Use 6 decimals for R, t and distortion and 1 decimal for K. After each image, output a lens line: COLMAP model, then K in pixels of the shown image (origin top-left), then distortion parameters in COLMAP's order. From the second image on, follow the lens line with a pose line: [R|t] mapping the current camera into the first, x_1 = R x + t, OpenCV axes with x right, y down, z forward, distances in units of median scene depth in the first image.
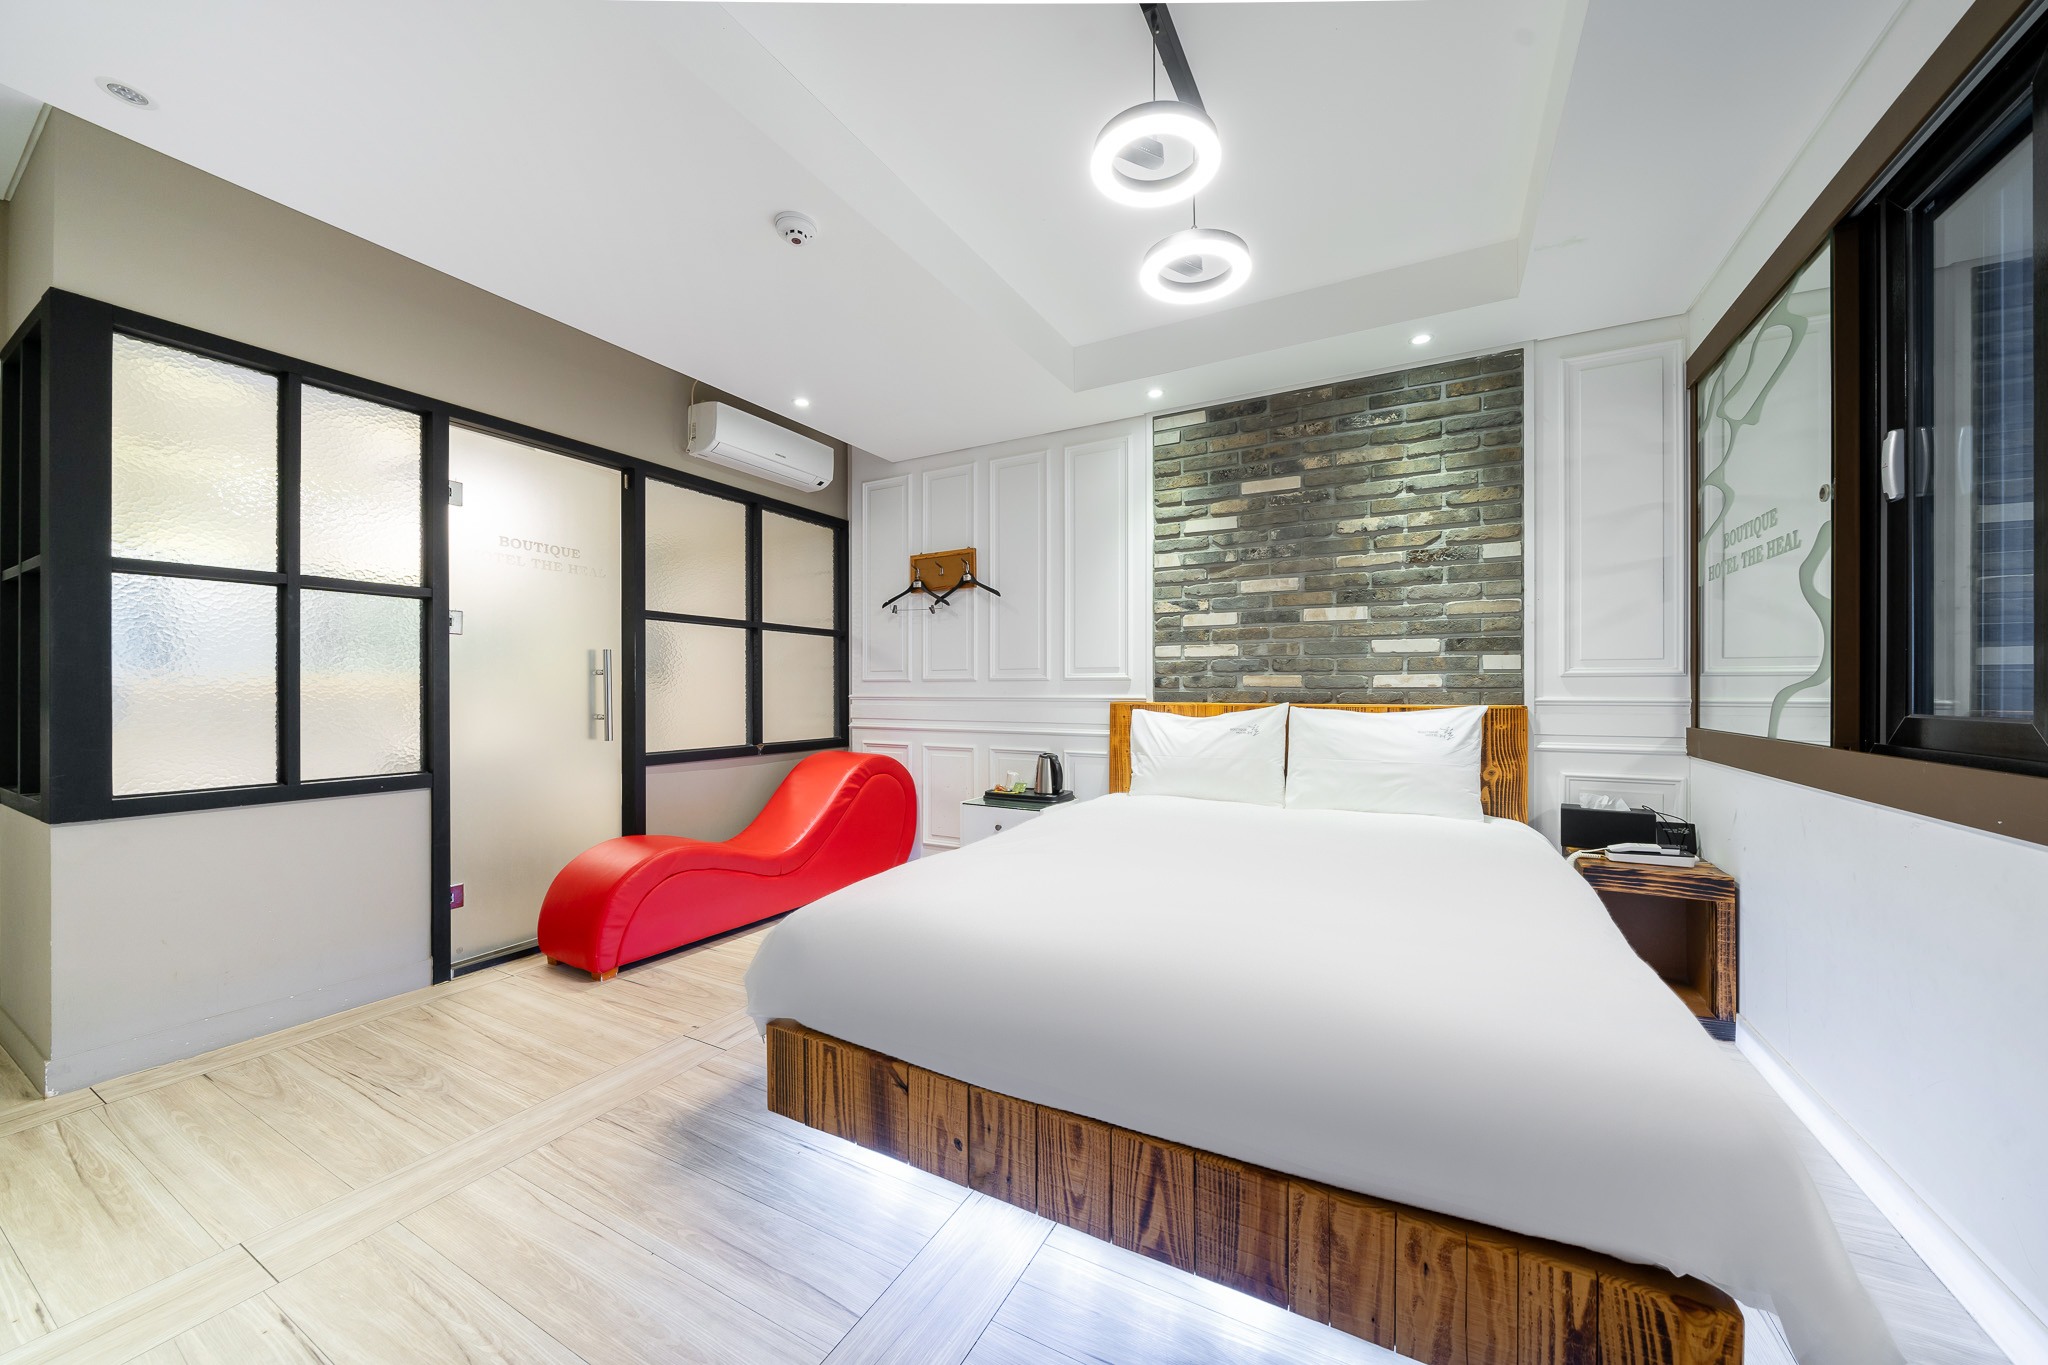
lens RADIAL K [[704.1, 0, 1082.3], [0, 704.1, 671.3], [0, 0, 1]] dist [-0.006722, -0.000196]
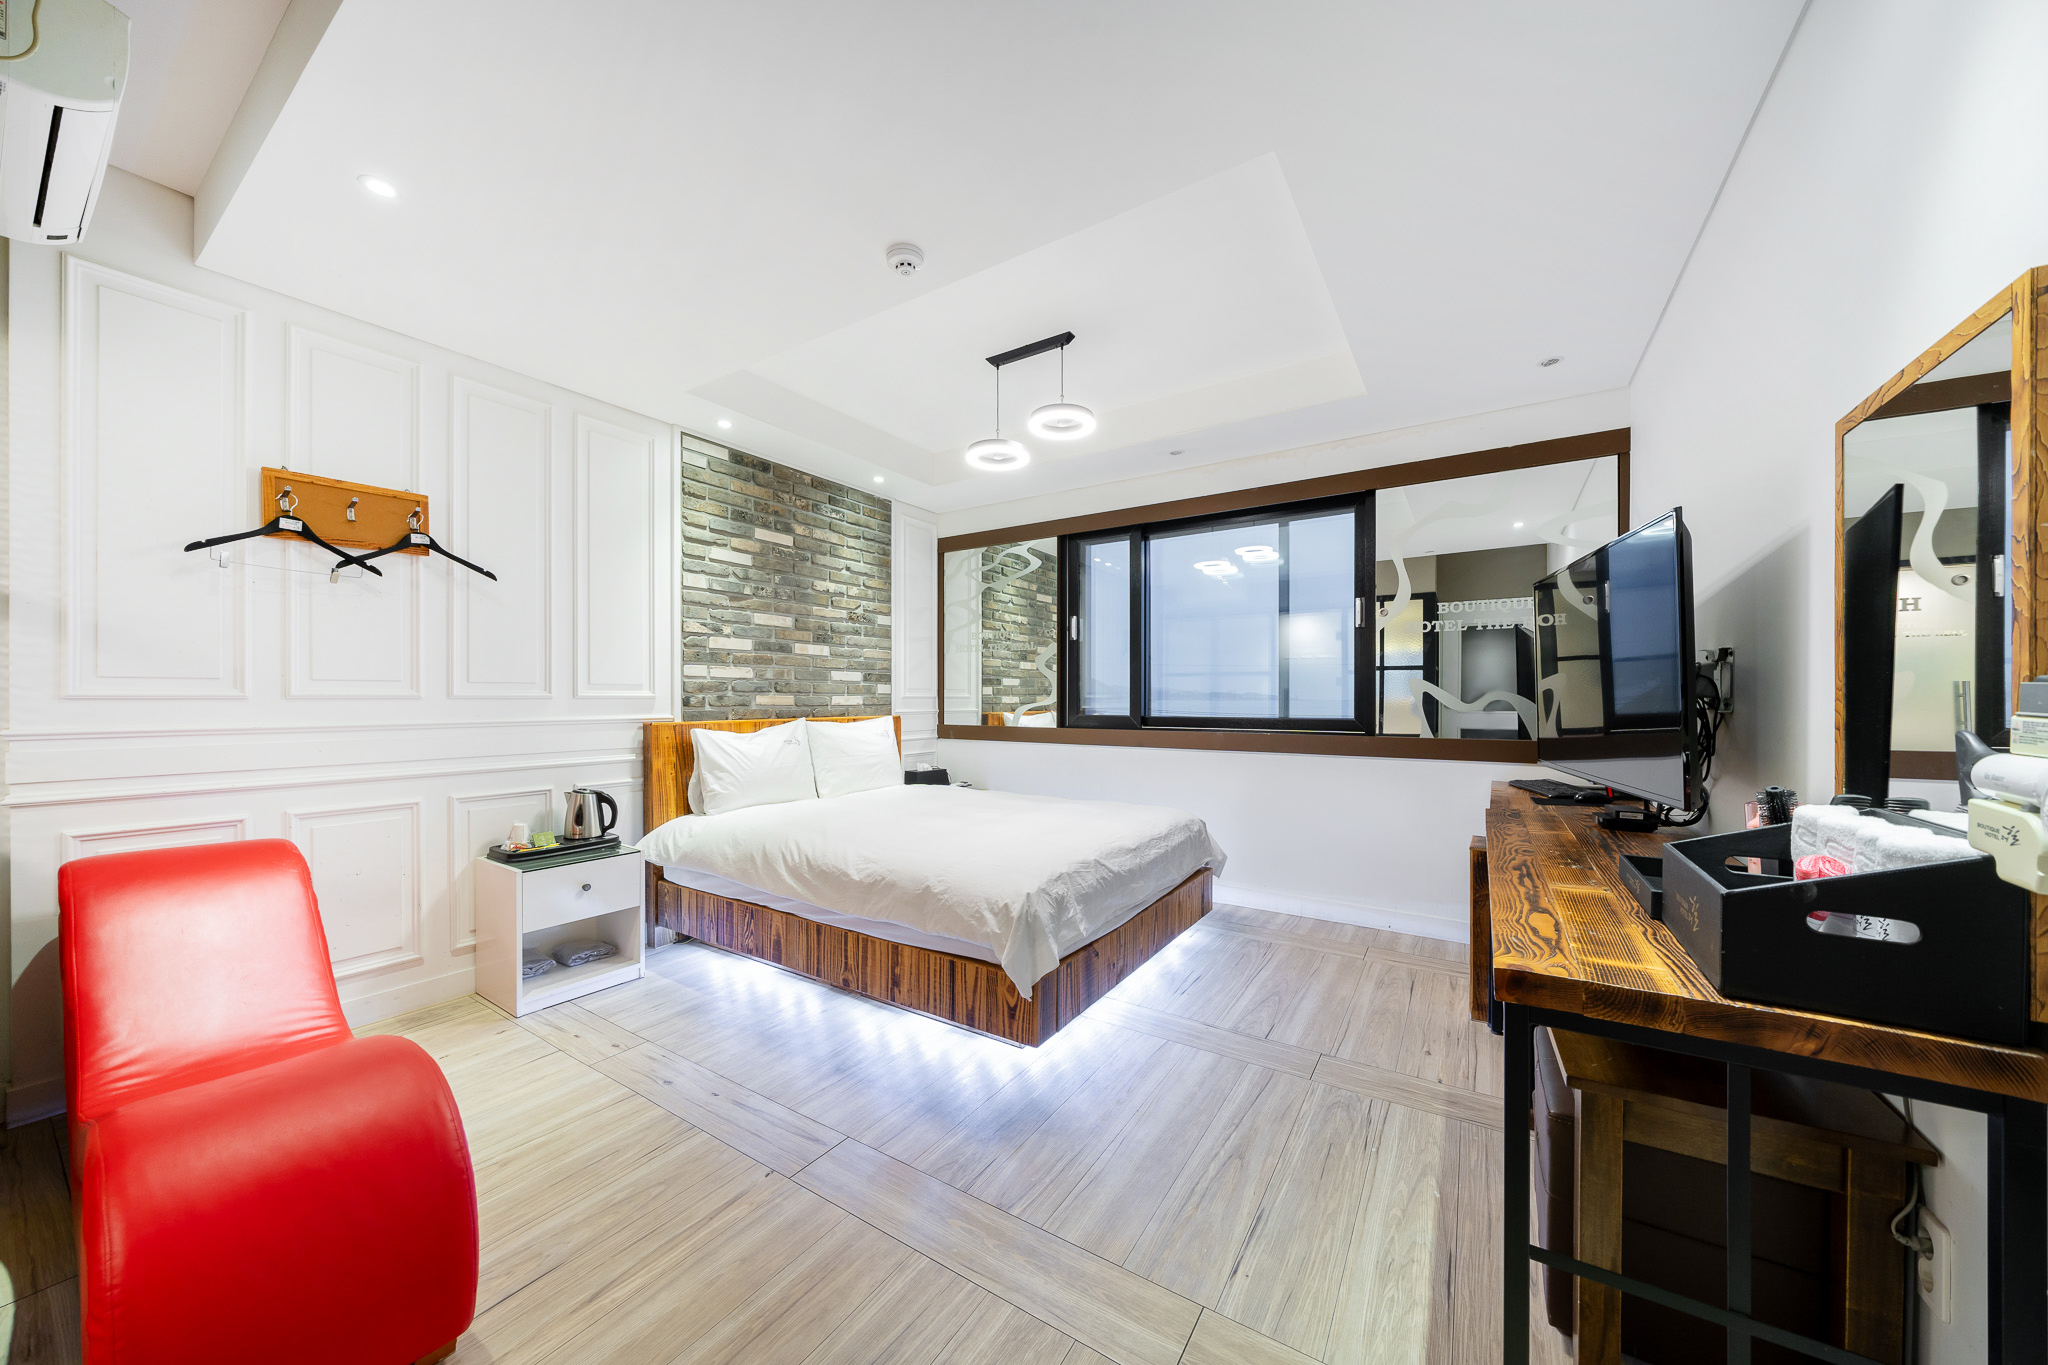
lens RADIAL K [[704.1, 0, 1005.0], [0, 704.1, 663.3], [0, 0, 1]] dist [-0.006722, -0.000196]
pose [[0.128983, 0.049596, 0.990406, -0.862806], [-0.028419, 0.998523, -0.046302, -0.004892], [-0.991239, -0.022175, 0.130202, 0.447887]]
